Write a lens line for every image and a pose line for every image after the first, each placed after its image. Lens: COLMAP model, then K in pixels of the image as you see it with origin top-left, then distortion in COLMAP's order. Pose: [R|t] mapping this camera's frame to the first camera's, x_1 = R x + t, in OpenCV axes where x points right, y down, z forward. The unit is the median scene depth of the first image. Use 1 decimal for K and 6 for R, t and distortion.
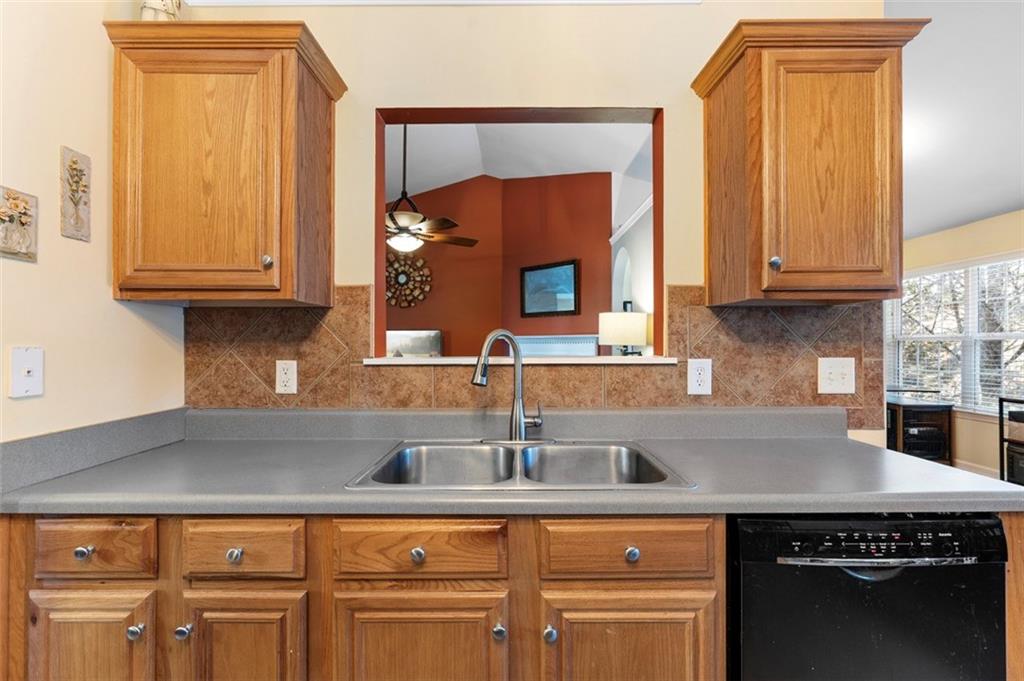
lens RADIAL K [[464.9, 0, 511.1], [0, 464.9, 342.2], [0, 0, 1]] dist [-0.012371, 0.004217]
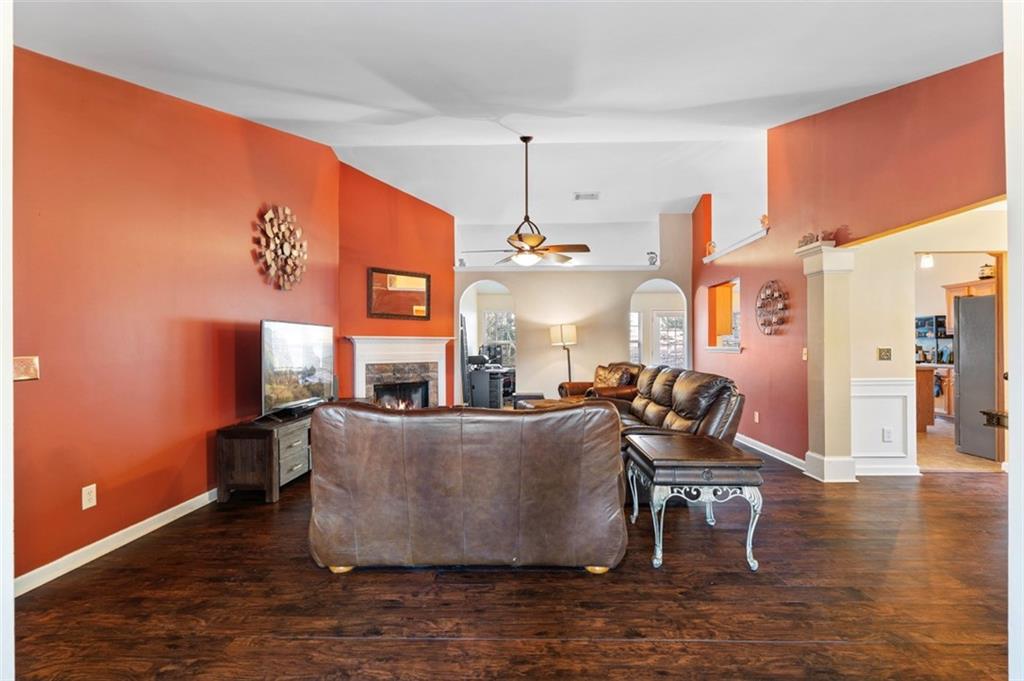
lens RADIAL K [[464.9, 0, 509.9], [0, 464.9, 342.0], [0, 0, 1]] dist [-0.012371, 0.004217]
pose [[0.026594, 0.008907, 0.999607, -4.149445], [-0.001584, 0.999959, -0.008868, 0.032359], [-0.999645, -0.001348, 0.026607, 2.963206]]
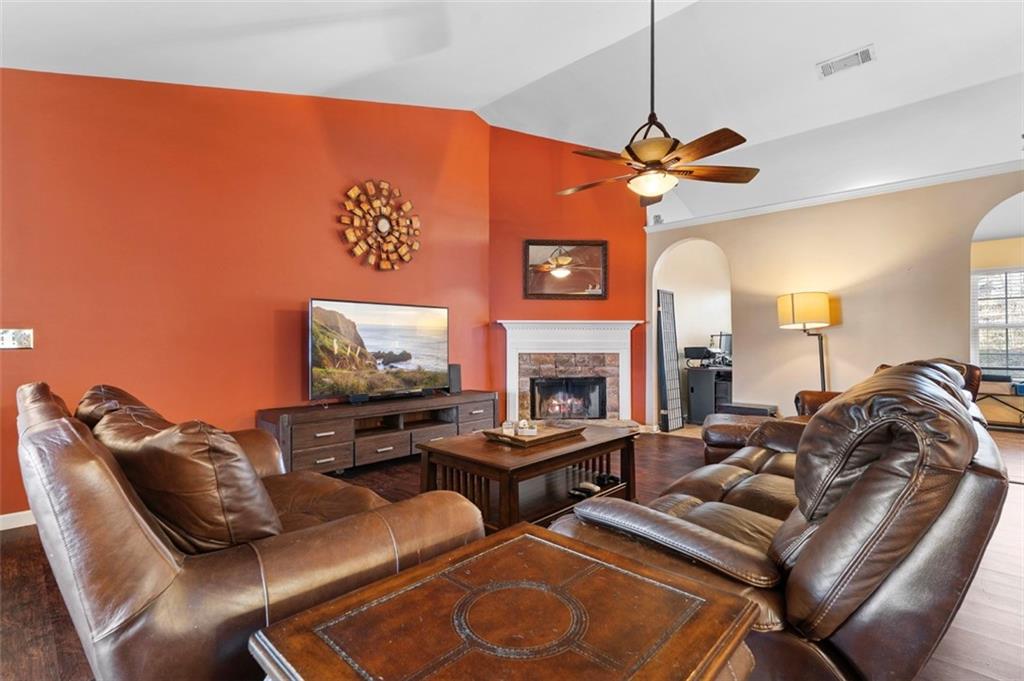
lens RADIAL K [[464.9, 0, 507.0], [0, 464.9, 336.7], [0, 0, 1]] dist [-0.012371, 0.004217]
pose [[0.677315, 0.010588, 0.735617, -2.694773], [-0.005170, 0.999940, -0.009632, 0.105864], [-0.735675, 0.002721, 0.677329, 1.989217]]
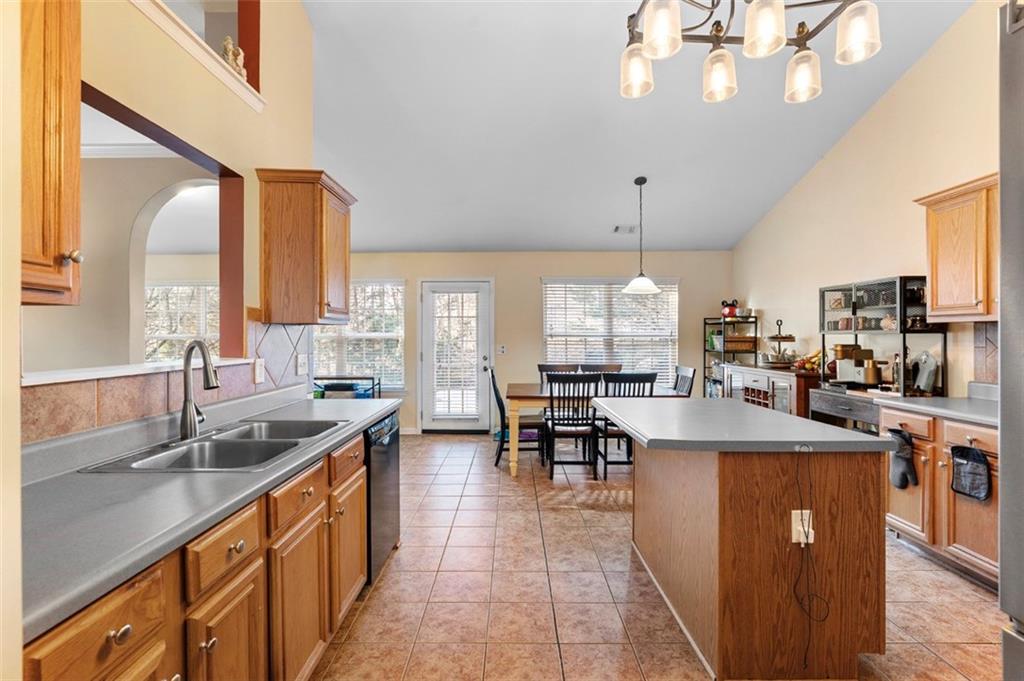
lens RADIAL K [[464.9, 0, 509.0], [0, 464.9, 336.0], [0, 0, 1]] dist [-0.012371, 0.004217]
pose [[-0.000750, 0.003243, 0.999994, -1.056390], [-0.002059, 0.999993, -0.003245, -0.033031], [-0.999998, -0.002061, -0.000743, 0.207898]]
